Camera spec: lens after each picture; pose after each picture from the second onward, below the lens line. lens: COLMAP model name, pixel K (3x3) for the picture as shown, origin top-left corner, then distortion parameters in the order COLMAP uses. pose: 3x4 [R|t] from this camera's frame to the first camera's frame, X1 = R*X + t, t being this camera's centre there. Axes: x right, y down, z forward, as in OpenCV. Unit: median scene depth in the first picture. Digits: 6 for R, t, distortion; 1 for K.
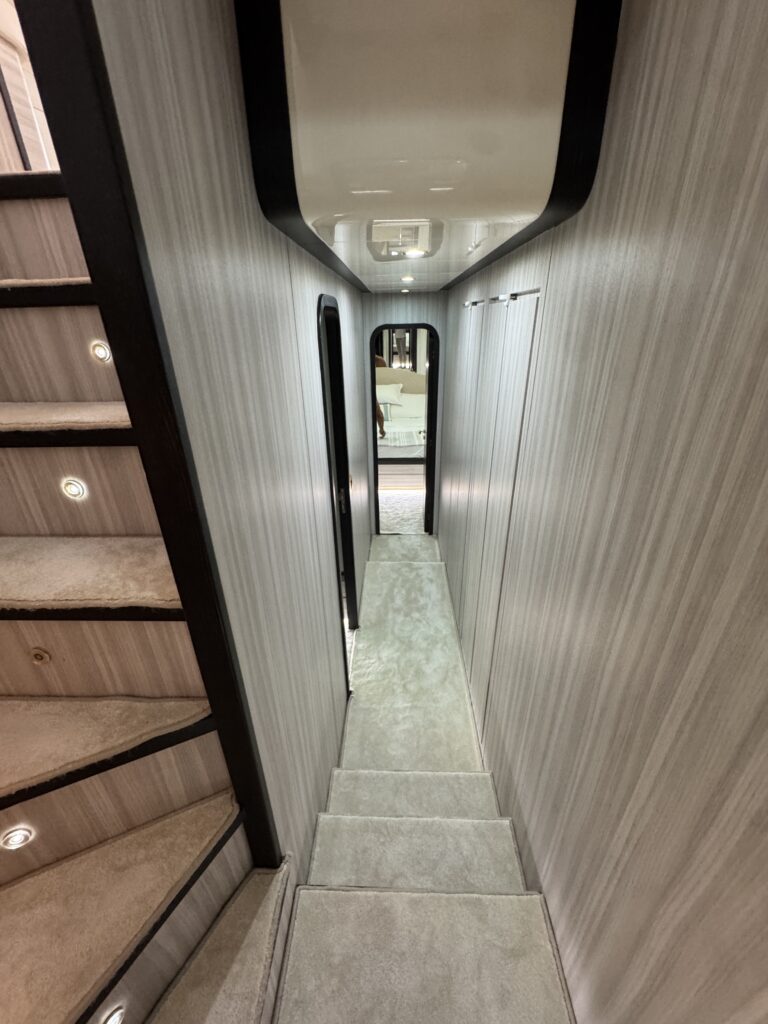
lens RADIAL K [[409.6, 0, 382.9], [0, 409.6, 511.8], [0, 0, 1]] dist [-0.003466, -0.000047]
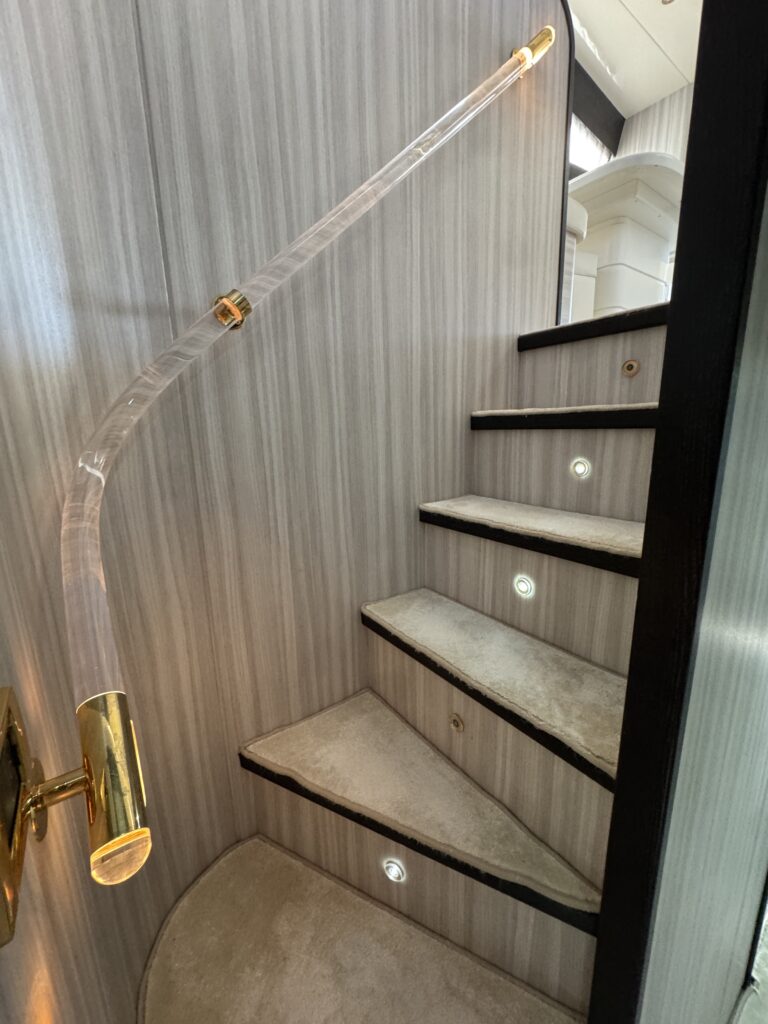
lens RADIAL K [[409.6, 0, 383.4], [0, 409.6, 510.8], [0, 0, 1]] dist [-0.003466, -0.000047]
pose [[0.614464, 0.171116, -0.770165, -0.182547], [-0.324808, 0.944494, -0.049295, -0.073568], [0.718981, 0.280446, 0.635937, -0.026909]]
